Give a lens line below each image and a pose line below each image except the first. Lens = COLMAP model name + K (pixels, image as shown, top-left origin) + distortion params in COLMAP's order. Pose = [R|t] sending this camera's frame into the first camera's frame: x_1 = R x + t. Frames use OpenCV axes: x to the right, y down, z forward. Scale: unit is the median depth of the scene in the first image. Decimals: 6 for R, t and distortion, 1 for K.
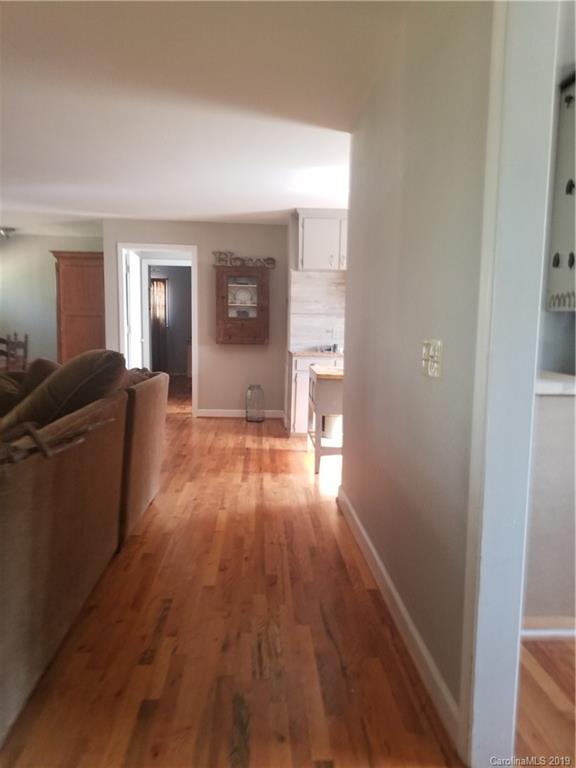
lens RADIAL K [[608.4, 0, 288.0], [0, 608.4, 384.0], [0, 0, 1]] dist [0.097616, -0.153528]
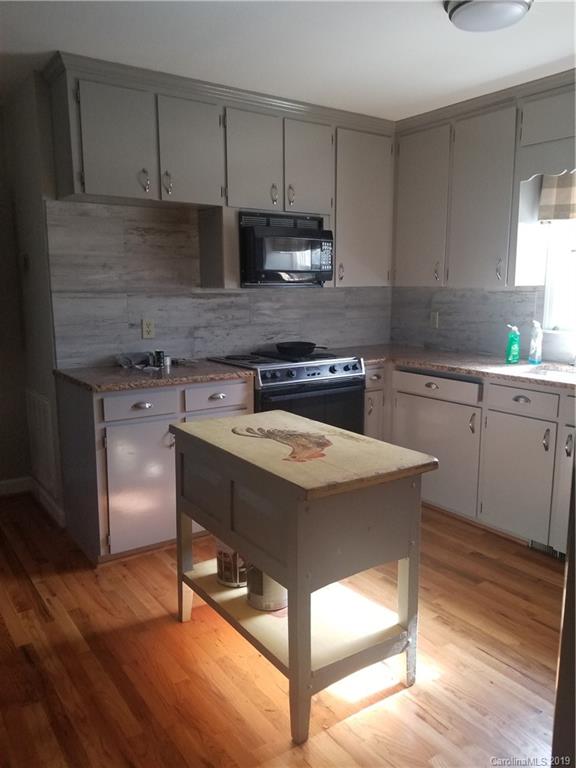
lens RADIAL K [[608.4, 0, 288.0], [0, 608.4, 384.0], [0, 0, 1]] dist [0.097616, -0.153528]
pose [[0.850339, -0.103485, 0.515961, -0.095413], [0.067493, 0.993823, 0.088095, -0.075772], [-0.521890, -0.040087, 0.852070, 0.507419]]
